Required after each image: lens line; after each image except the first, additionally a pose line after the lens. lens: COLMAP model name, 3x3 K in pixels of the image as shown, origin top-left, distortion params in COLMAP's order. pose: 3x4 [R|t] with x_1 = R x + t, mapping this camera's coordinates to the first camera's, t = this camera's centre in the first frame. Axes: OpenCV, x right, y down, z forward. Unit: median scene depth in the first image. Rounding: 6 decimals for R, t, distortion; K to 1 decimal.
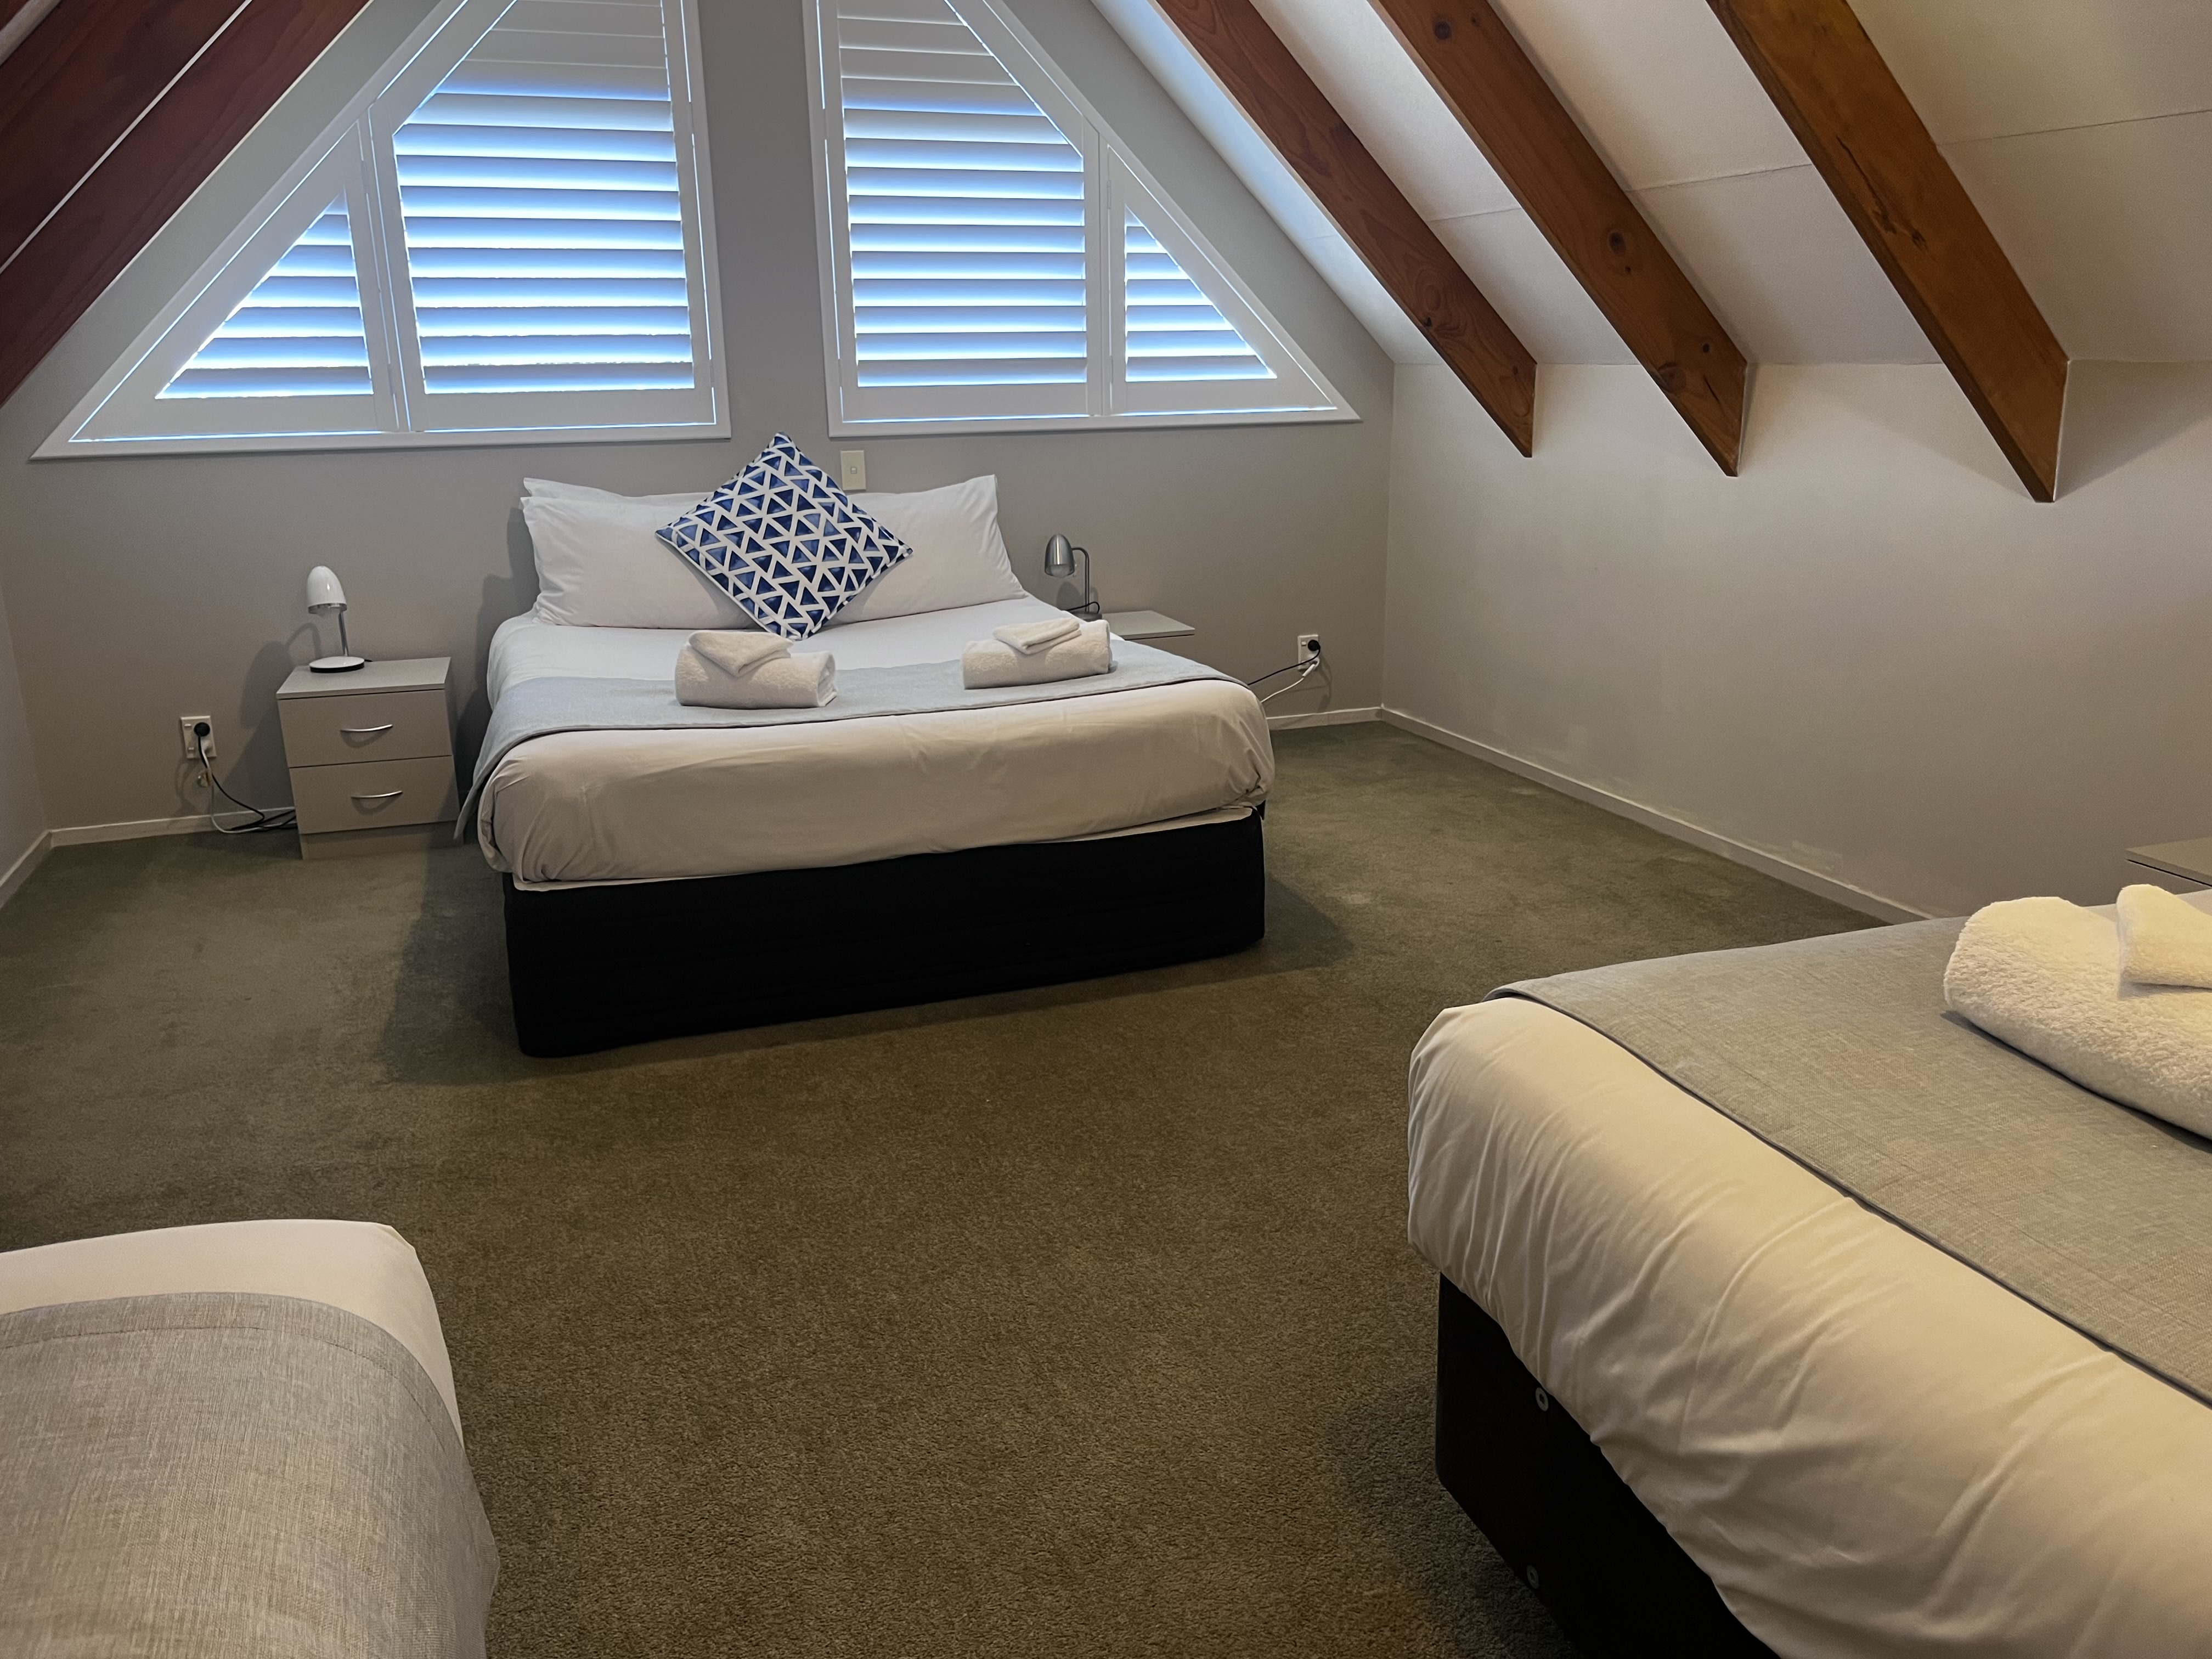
lens RADIAL K [[1670.8, 0, 1106.7], [0, 1670.8, 828.5], [0, 0, 1]] dist [0.009736, -0.005193]
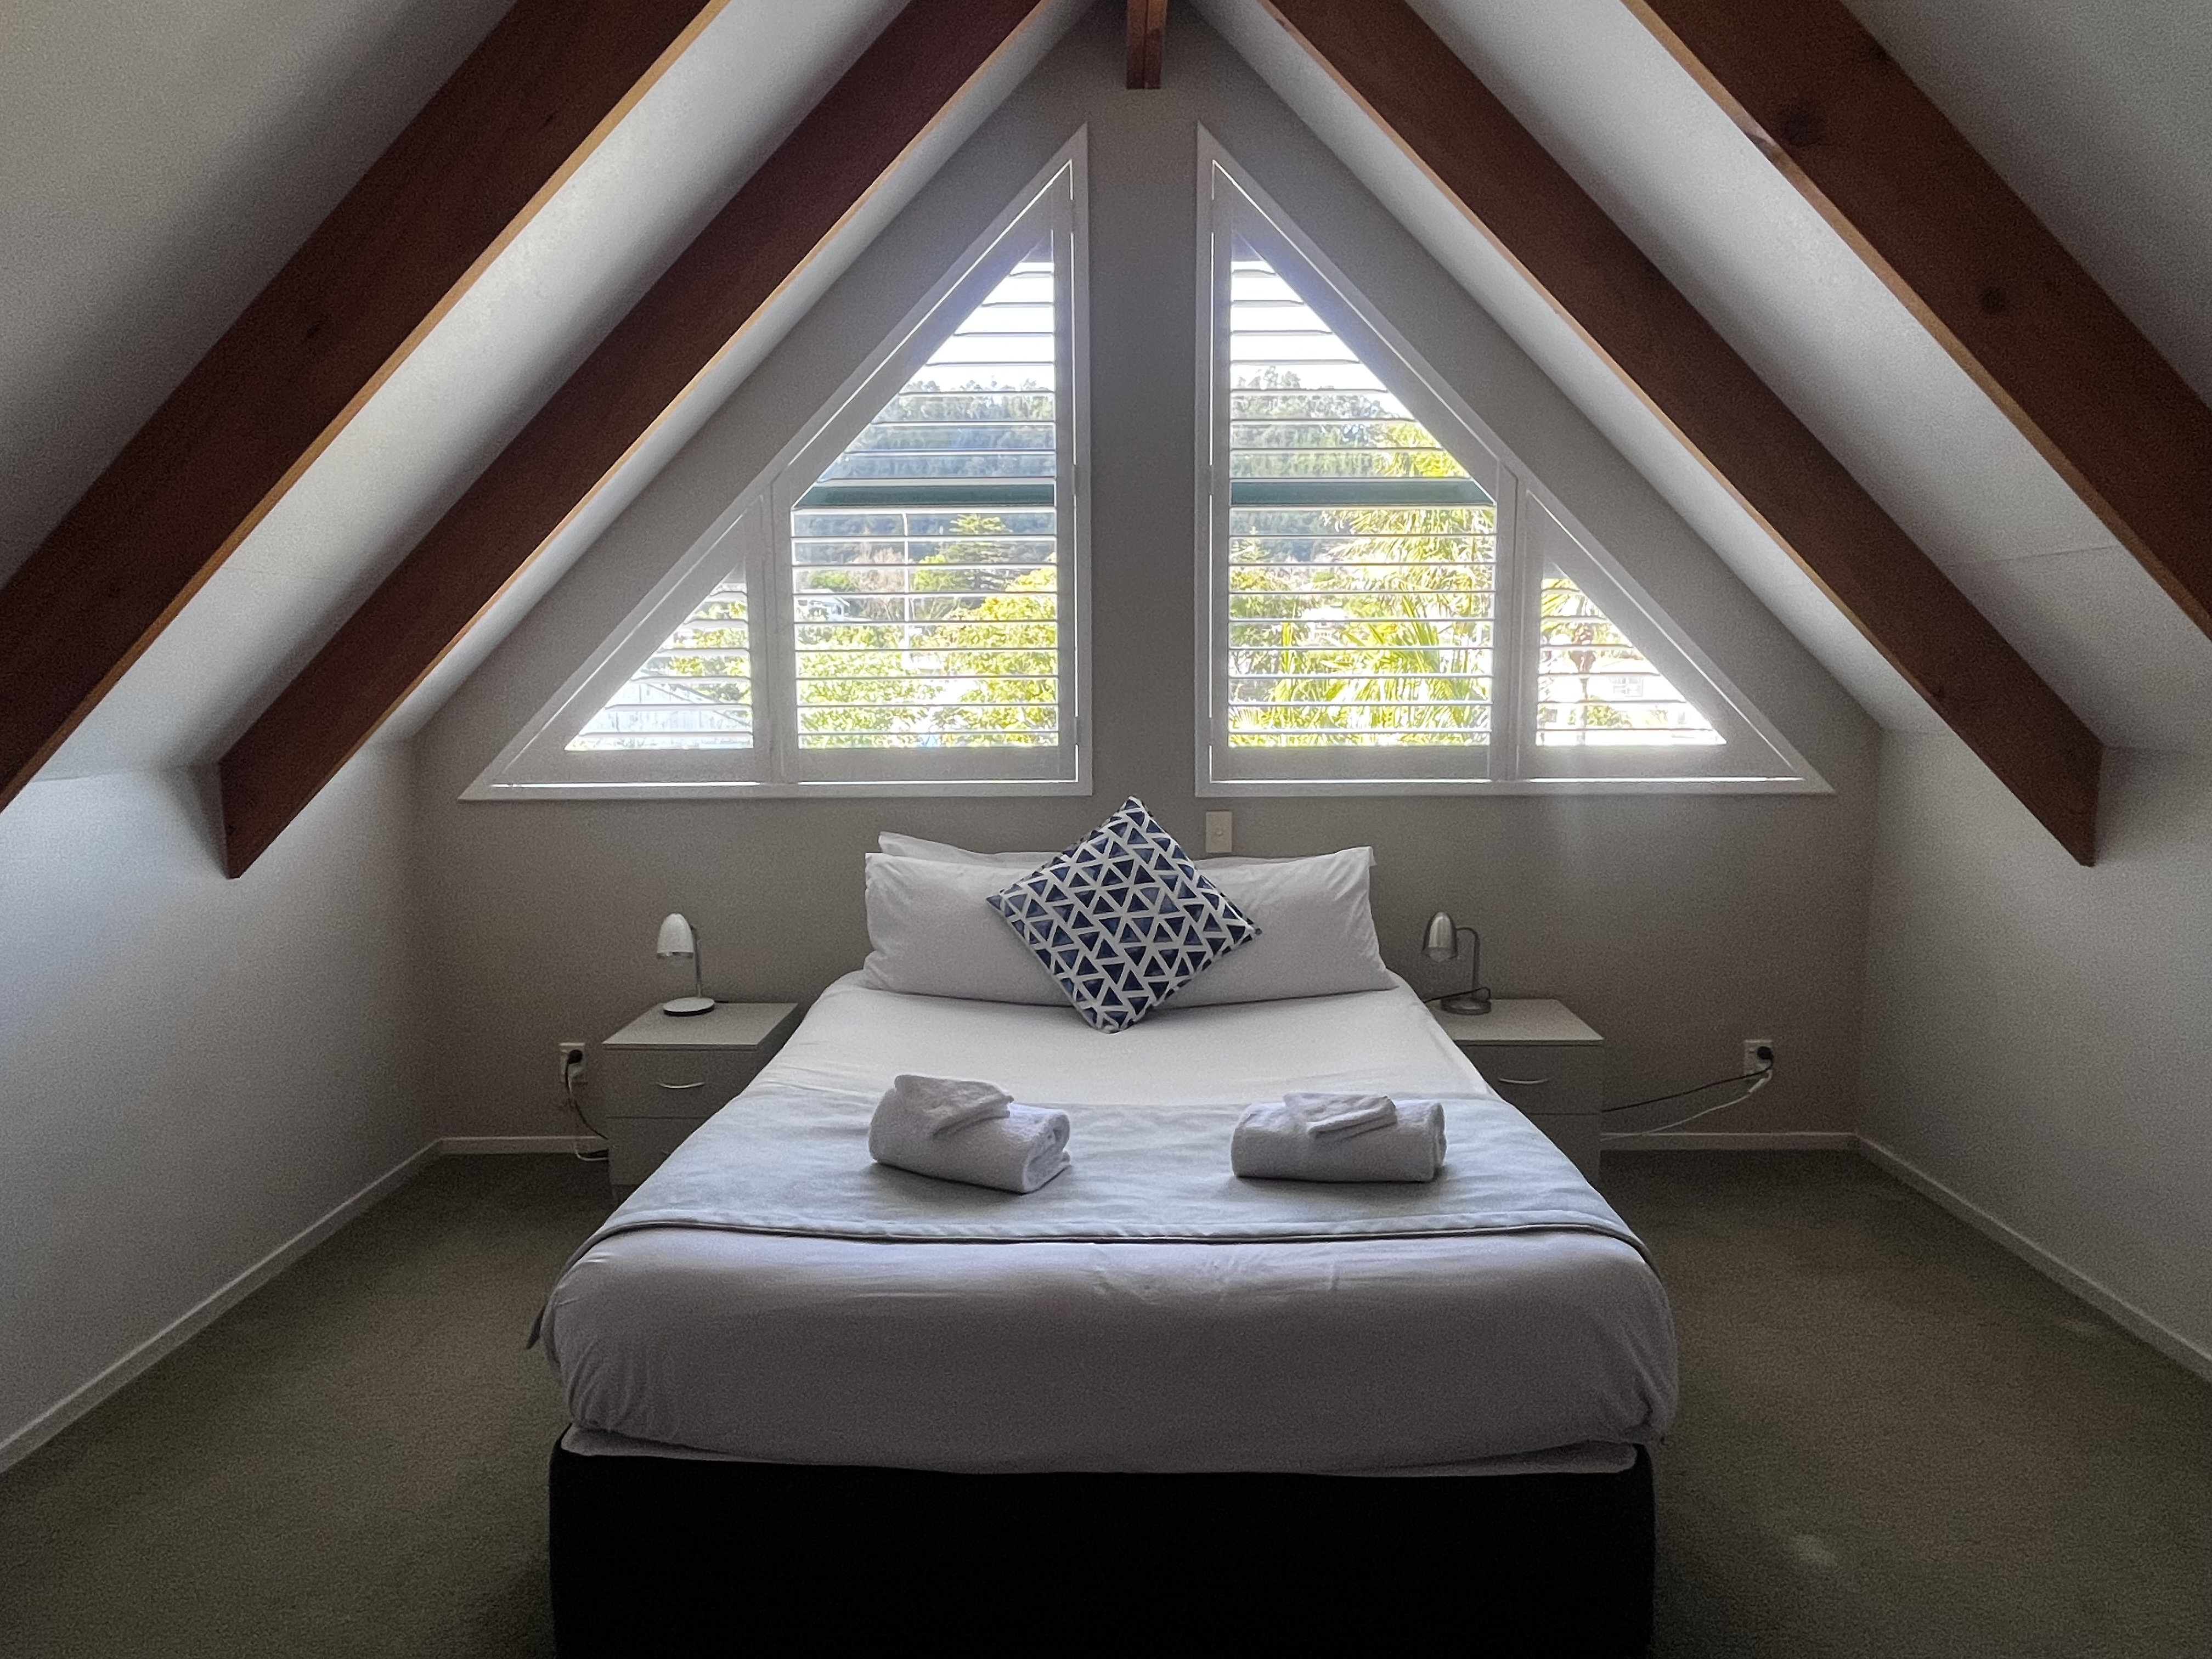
lens RADIAL K [[1303.5, 0, 1107.8], [0, 1303.5, 825.6], [0, 0, 1]] dist [0.017682, -0.003278]
pose [[0.935920, 0.050168, -0.348623, 0.048369], [-0.101554, 0.986205, -0.130717, -0.127230], [0.337256, 0.157744, 0.928103, 0.329282]]
